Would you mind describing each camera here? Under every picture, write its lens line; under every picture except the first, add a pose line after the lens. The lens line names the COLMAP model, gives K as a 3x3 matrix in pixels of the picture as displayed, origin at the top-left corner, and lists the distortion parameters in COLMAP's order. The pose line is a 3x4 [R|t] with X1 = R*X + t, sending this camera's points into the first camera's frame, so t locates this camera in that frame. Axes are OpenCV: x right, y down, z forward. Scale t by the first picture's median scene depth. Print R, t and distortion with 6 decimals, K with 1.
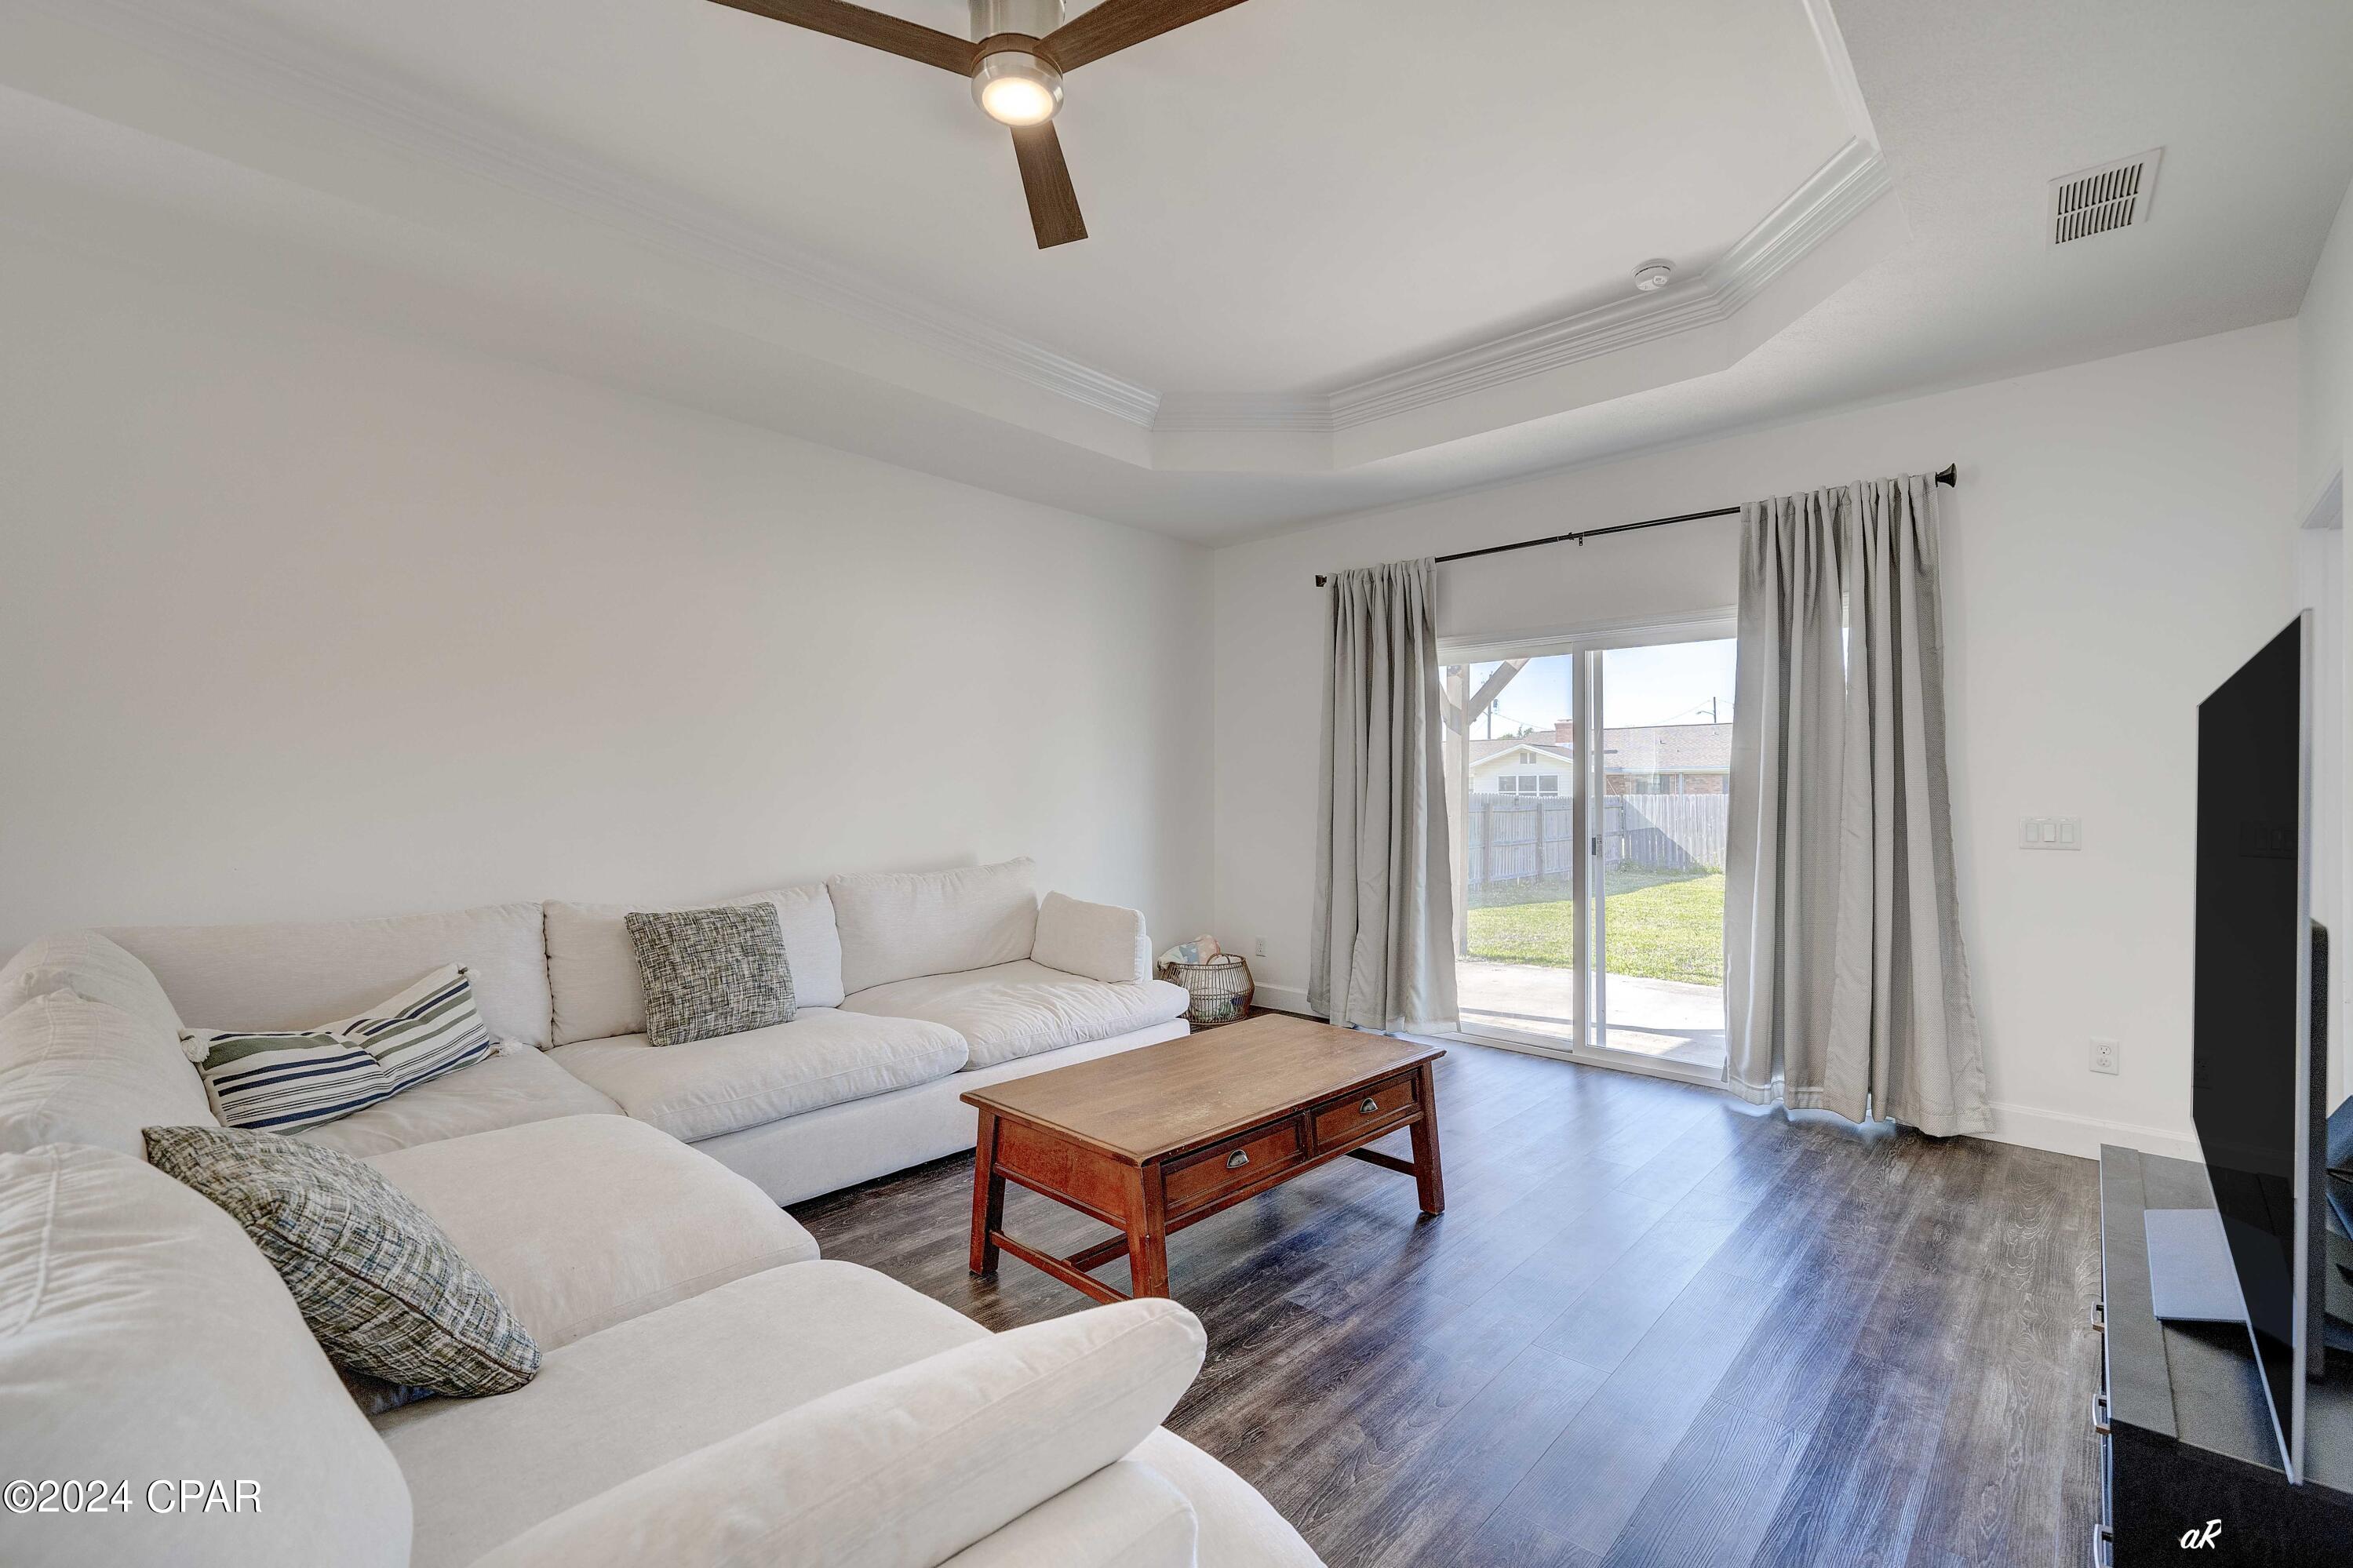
lens RADIAL K [[1032.1, 0, 1183.6], [0, 1032.1, 794.8], [0, 0, 1]] dist [0.005512, -0.000001]
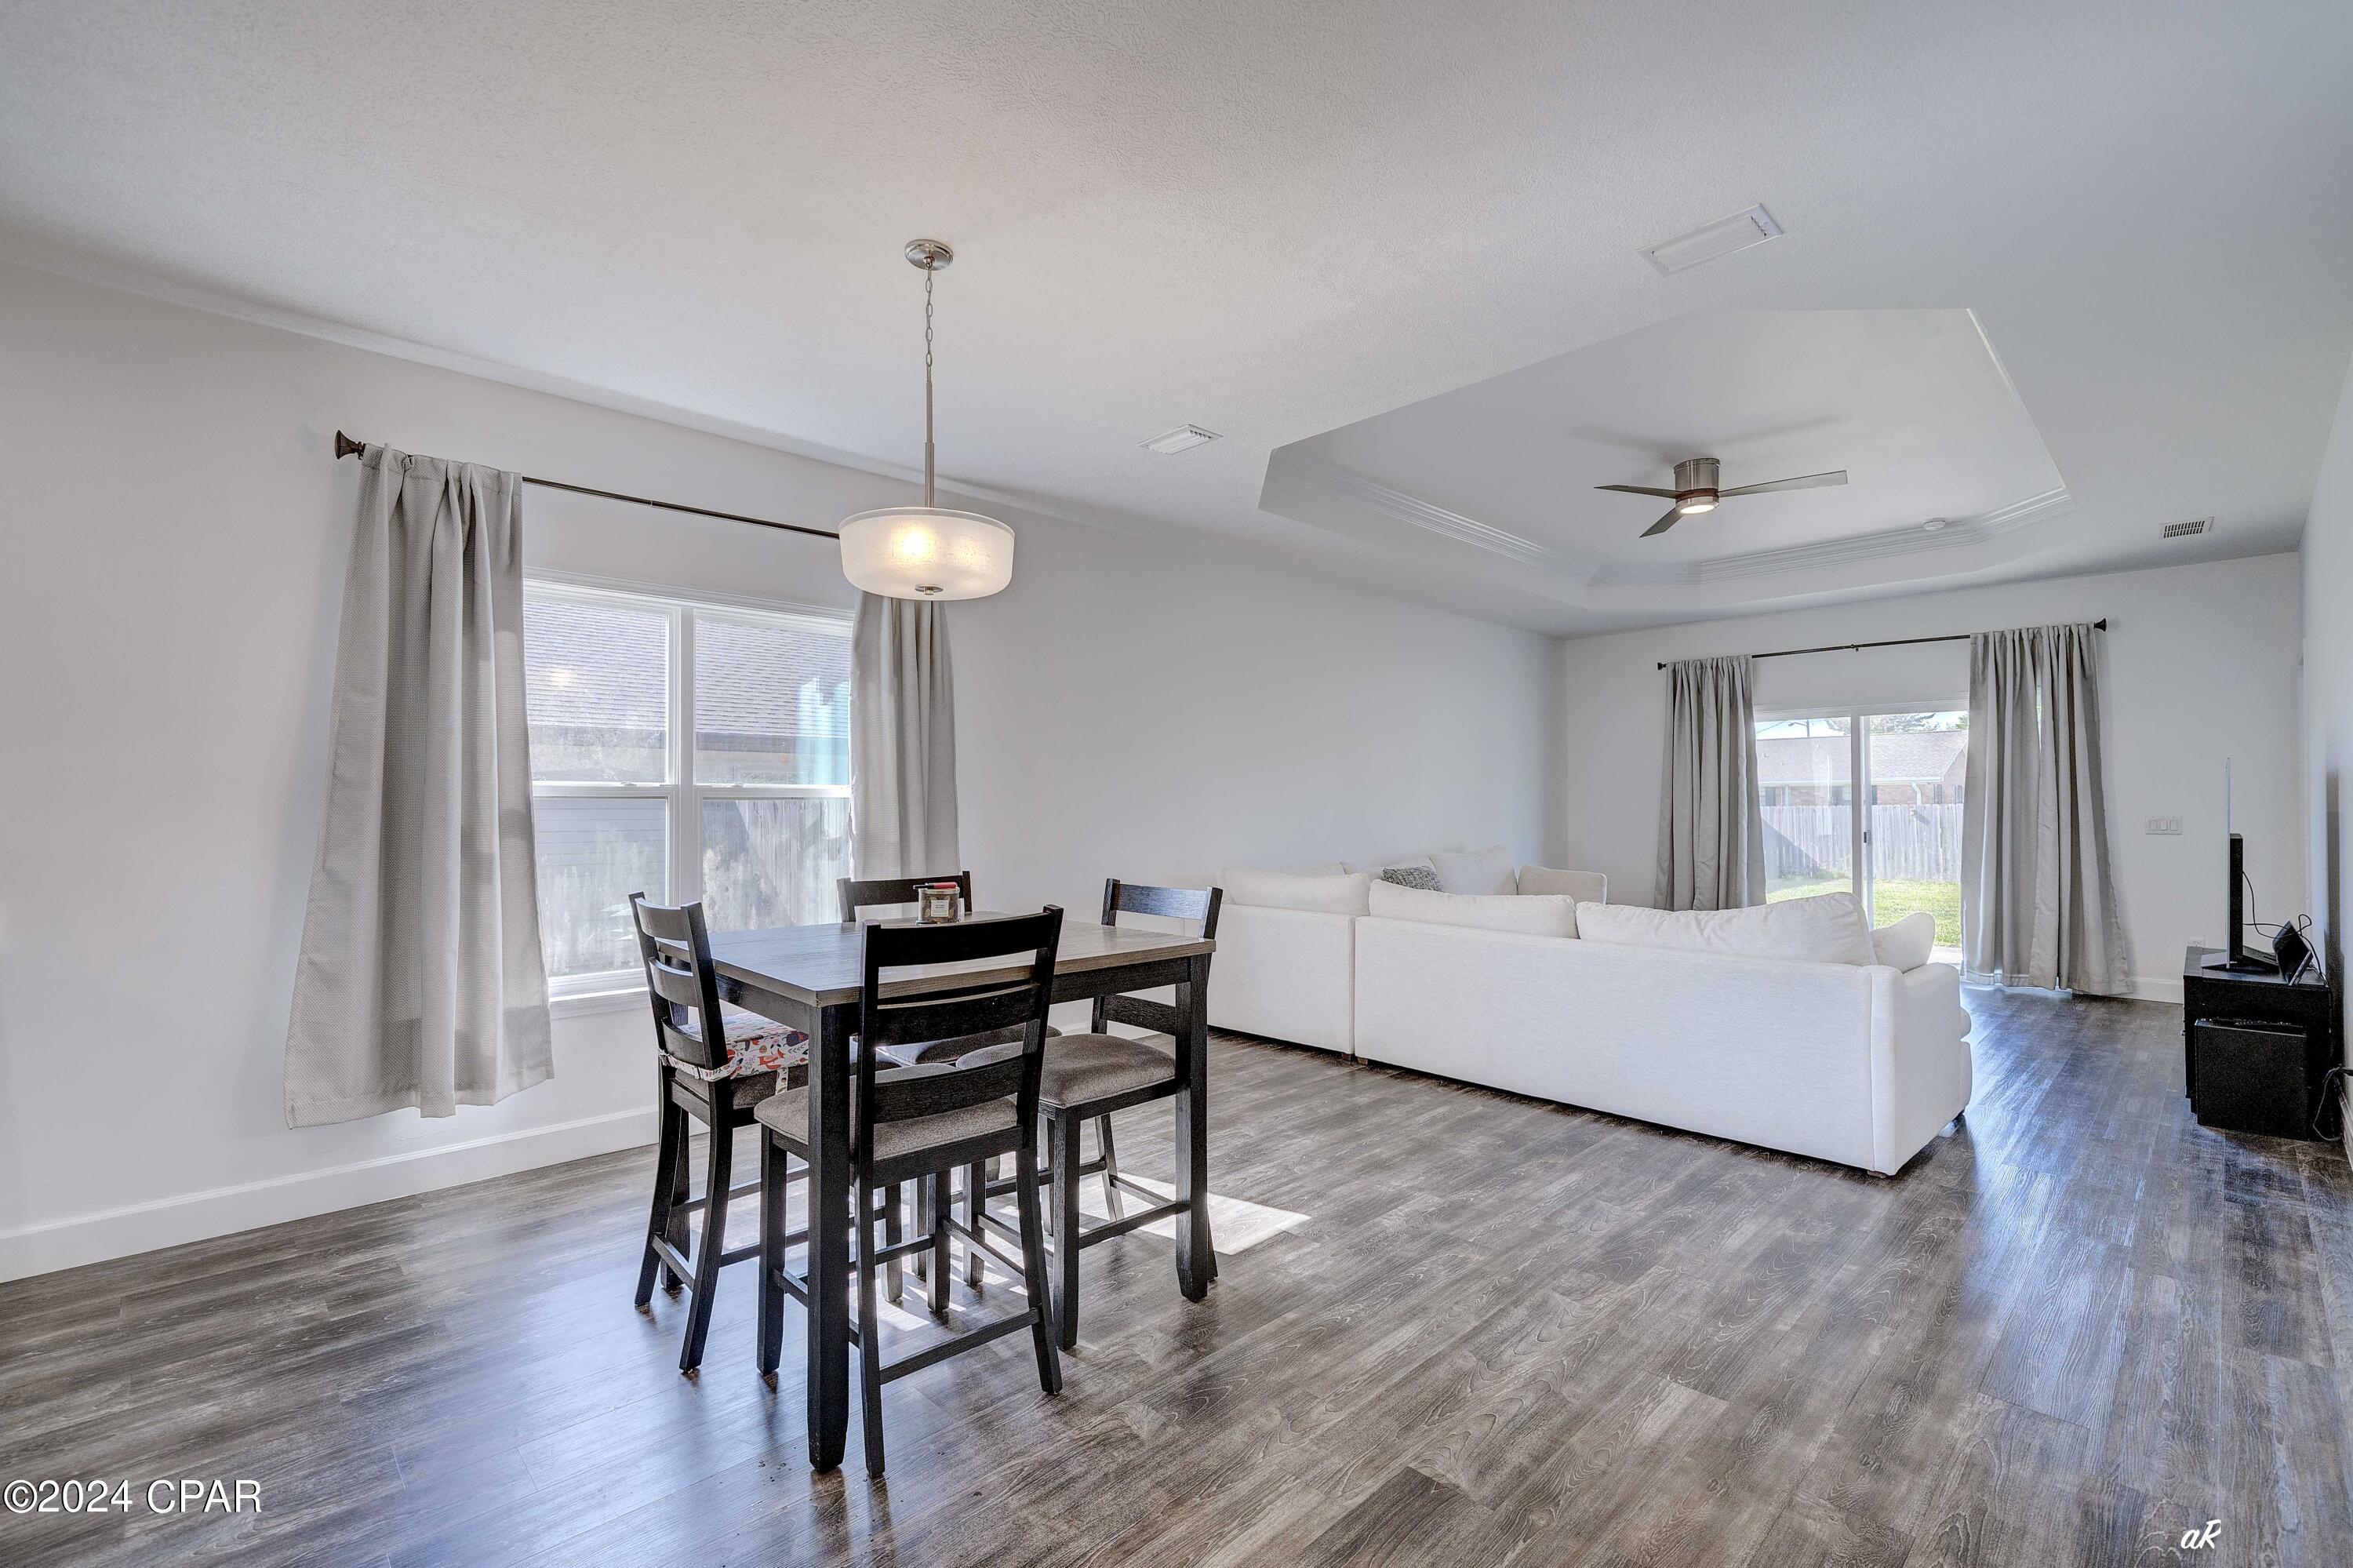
lens RADIAL K [[1032.3, 0, 1191.3], [0, 1032.3, 801.3], [0, 0, 1]] dist [0.005512, -0.000001]
pose [[0.998408, -0.001090, -0.056393, -0.670585], [0.000777, 0.999984, -0.005575, 0.001128], [0.056398, 0.005522, 0.998393, -0.800074]]
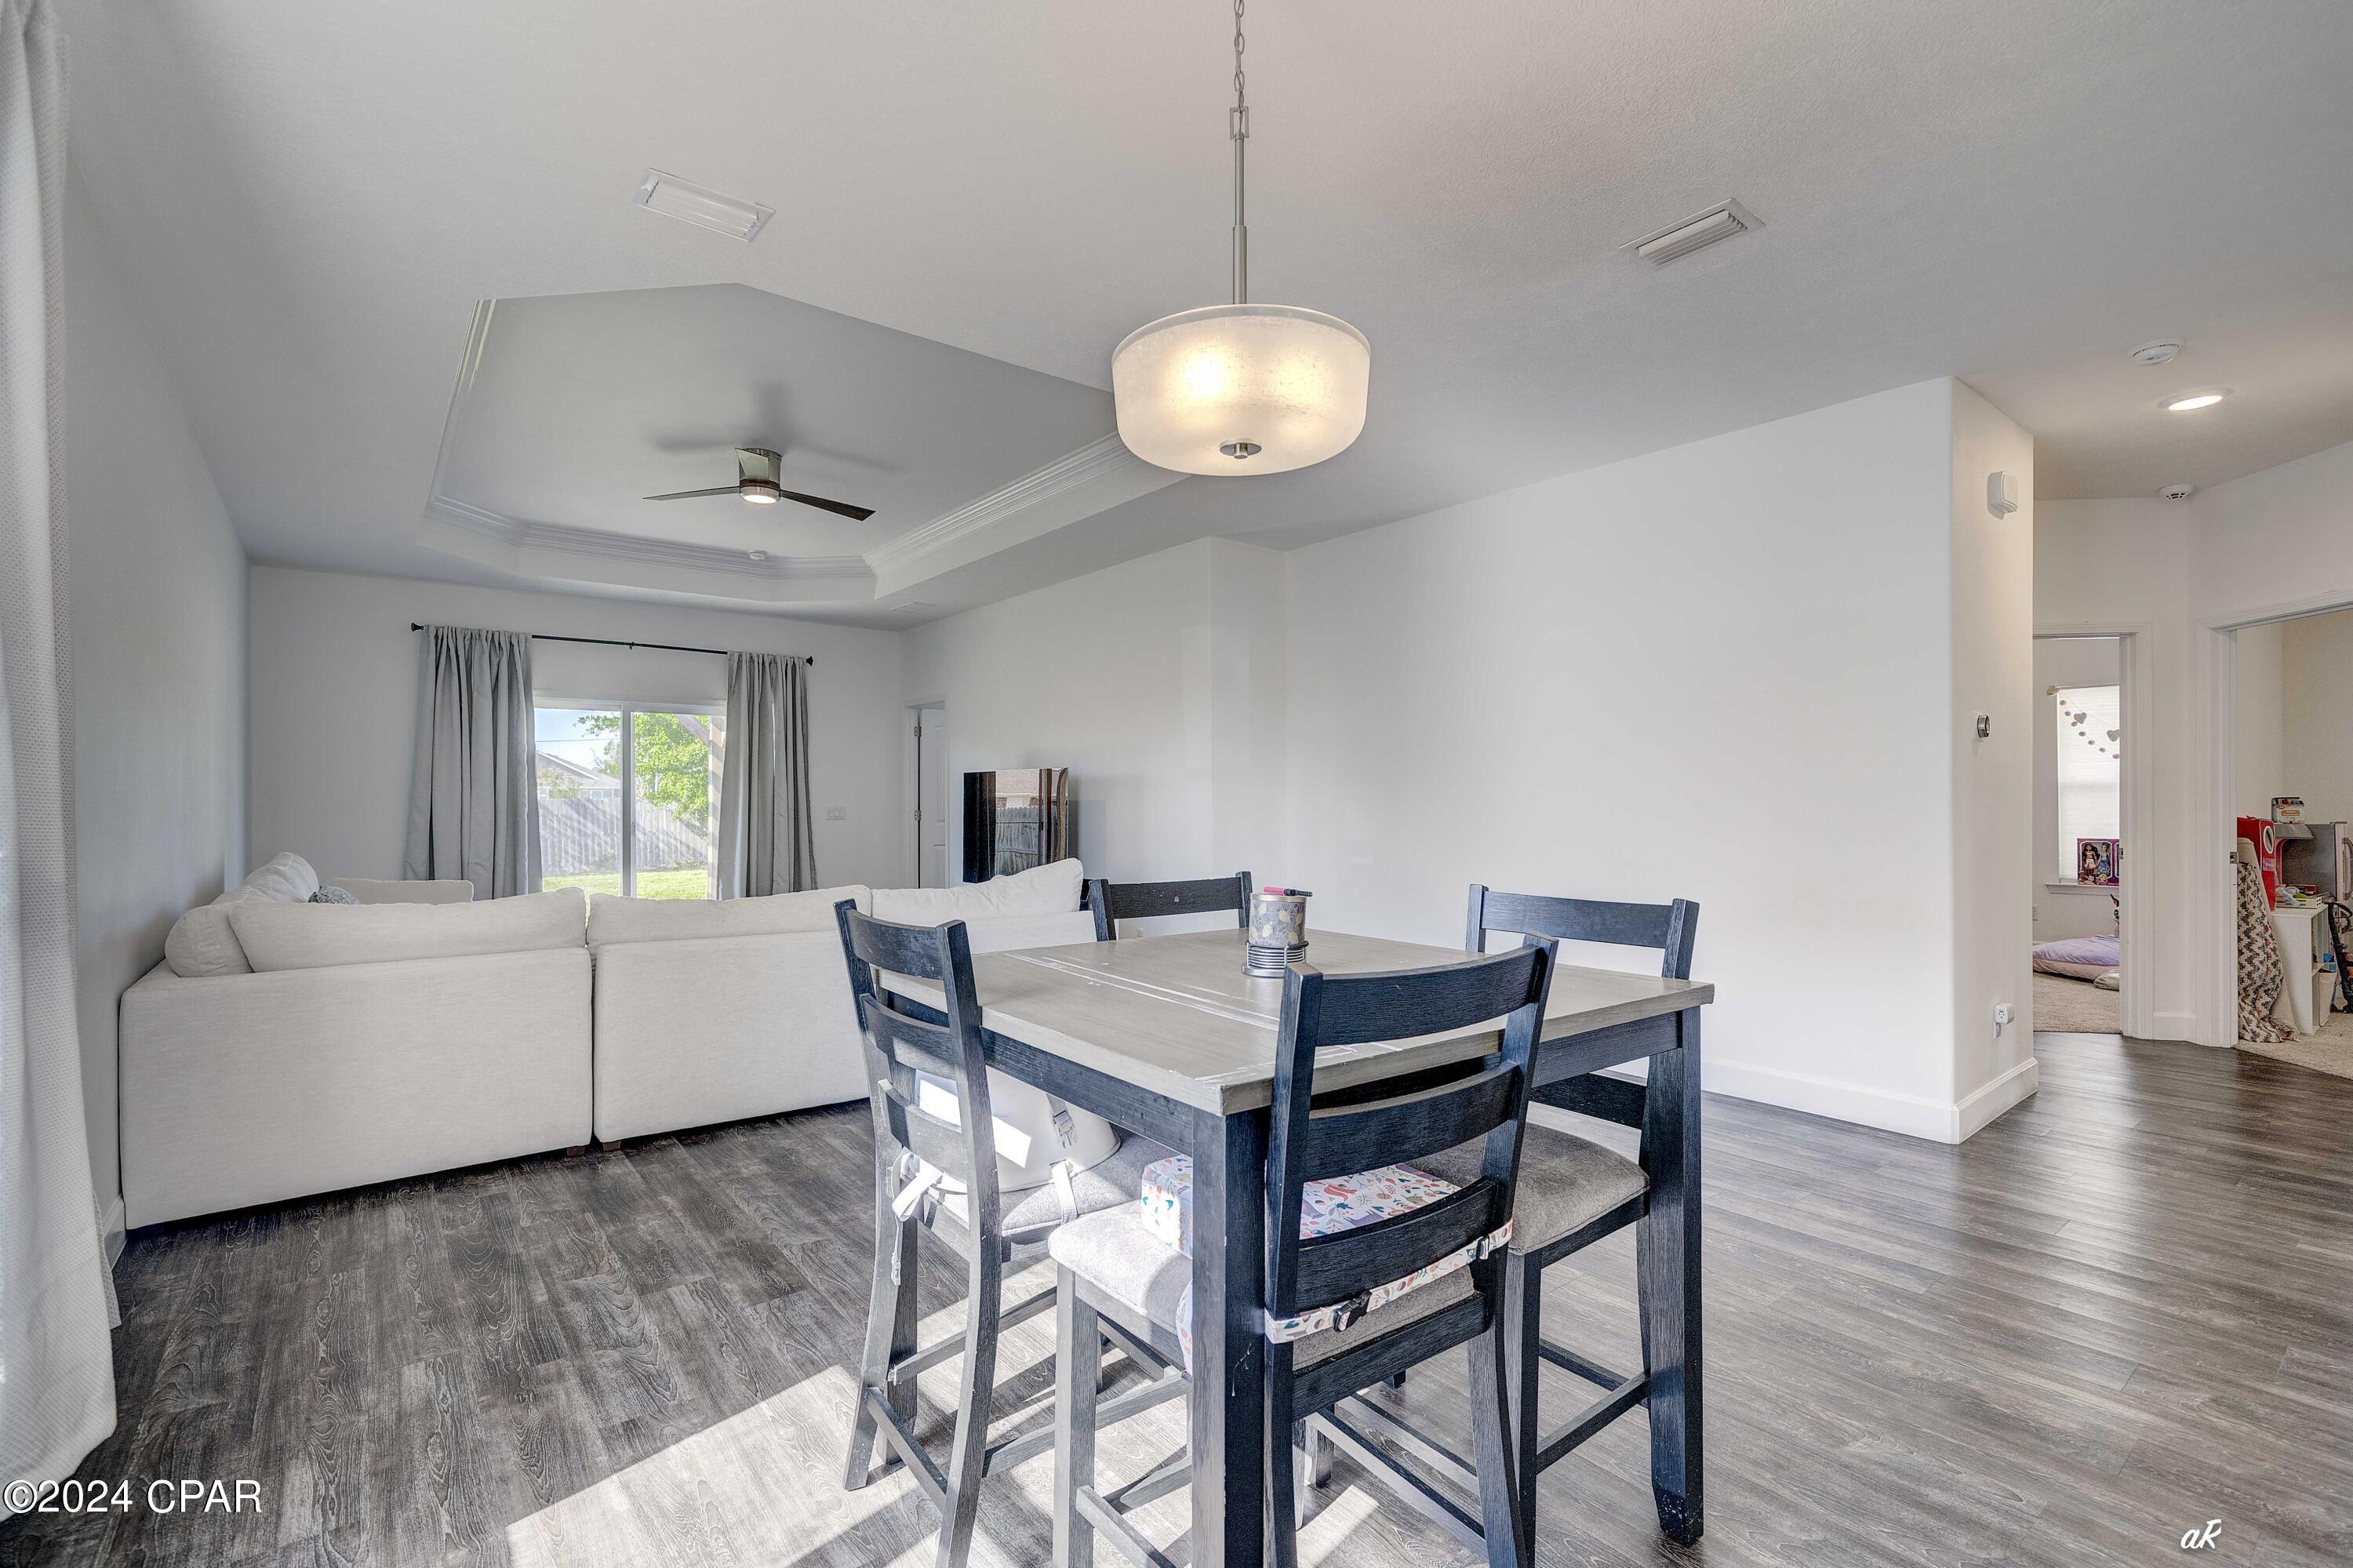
lens RADIAL K [[1032.3, 0, 1185.6], [0, 1032.3, 798.6], [0, 0, 1]] dist [0.005512, -0.000001]
pose [[0.162333, 0.004197, 0.986727, -1.328853], [0.001266, 0.999989, -0.004462, 0.012013], [-0.986735, 0.001974, 0.162326, -0.186115]]
